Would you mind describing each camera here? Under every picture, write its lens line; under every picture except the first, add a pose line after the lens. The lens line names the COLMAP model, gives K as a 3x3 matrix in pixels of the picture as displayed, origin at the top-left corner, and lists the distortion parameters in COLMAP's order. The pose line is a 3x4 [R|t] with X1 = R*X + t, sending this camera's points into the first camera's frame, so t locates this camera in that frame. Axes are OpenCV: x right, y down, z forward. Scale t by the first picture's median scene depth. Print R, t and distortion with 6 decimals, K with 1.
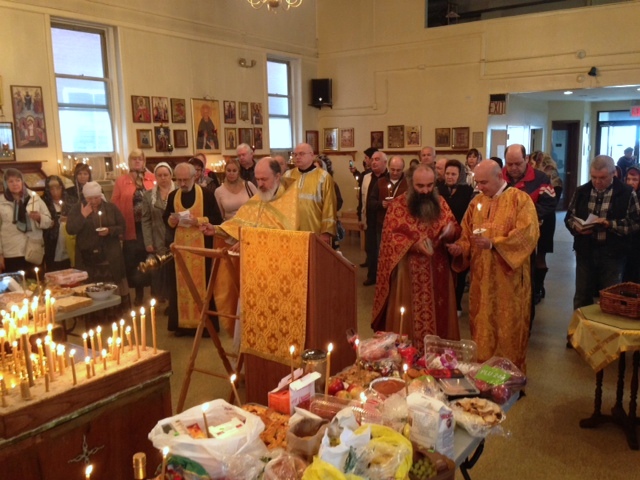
lens RADIAL K [[591.2, 0, 320.0], [0, 591.2, 240.0], [0, 0, 1]] dist [0.132333, -0.217424]
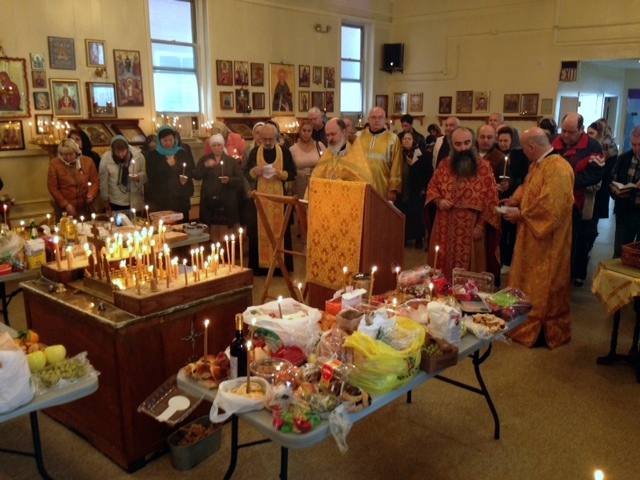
lens RADIAL K [[591.2, 0, 320.0], [0, 591.2, 240.0], [0, 0, 1]] dist [0.132333, -0.217424]
pose [[0.992541, 0.047005, -0.112482, 0.011374], [-0.040139, 0.997235, 0.062545, 0.010785], [0.115111, -0.057564, 0.991683, -0.080842]]
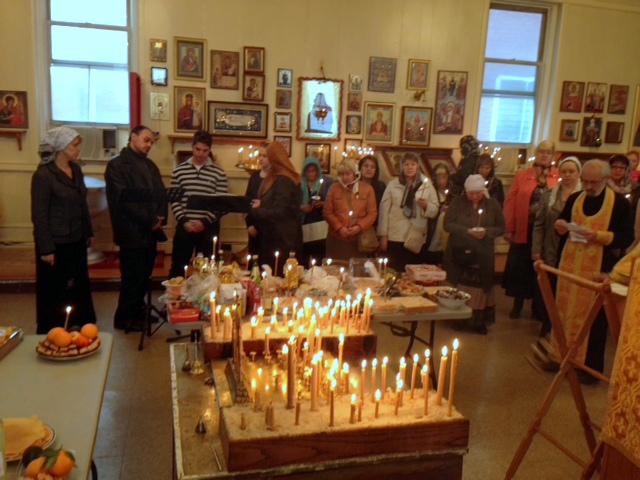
lens RADIAL K [[591.2, 0, 320.0], [0, 591.2, 240.0], [0, 0, 1]] dist [0.132333, -0.217424]
pose [[0.762831, 0.170036, -0.623840, 0.005466], [-0.164157, 0.984122, 0.067505, -0.011958], [0.625413, 0.050913, 0.778631, 0.101740]]
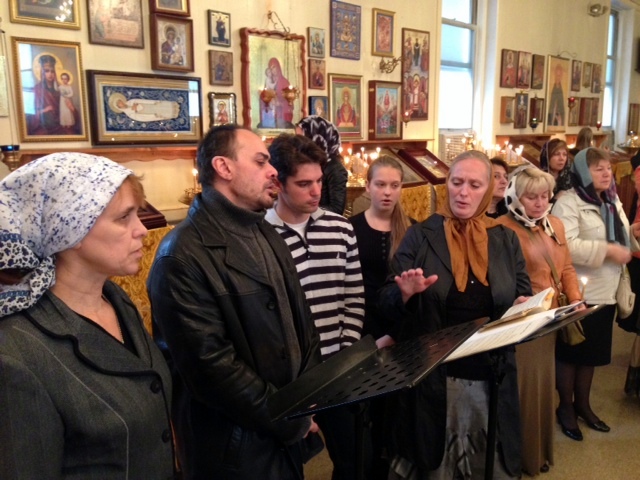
lens RADIAL K [[591.2, 0, 320.0], [0, 591.2, 240.0], [0, 0, 1]] dist [0.132333, -0.217424]
pose [[0.991109, 0.042216, -0.126174, -0.450916], [-0.038395, 0.998732, 0.032561, -0.029490], [0.127389, -0.027427, 0.991474, 0.267084]]
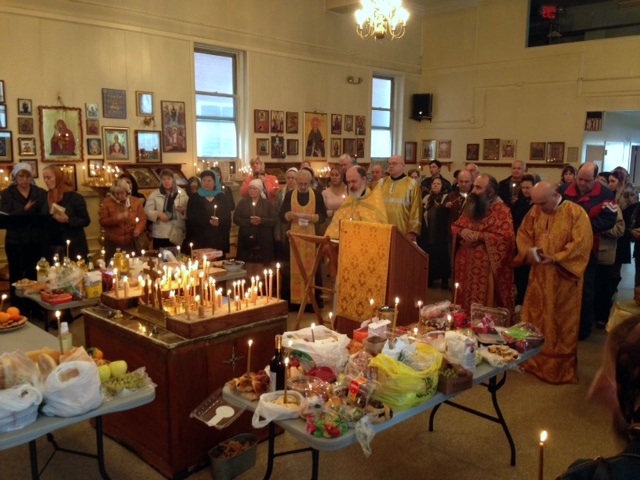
lens RADIAL K [[591.2, 0, 320.0], [0, 591.2, 240.0], [0, 0, 1]] dist [0.132333, -0.217424]
pose [[0.984904, 0.053538, -0.164616, 0.016109], [-0.055381, 0.998443, -0.006627, 0.013696], [0.164005, 0.015643, 0.986335, -0.122373]]
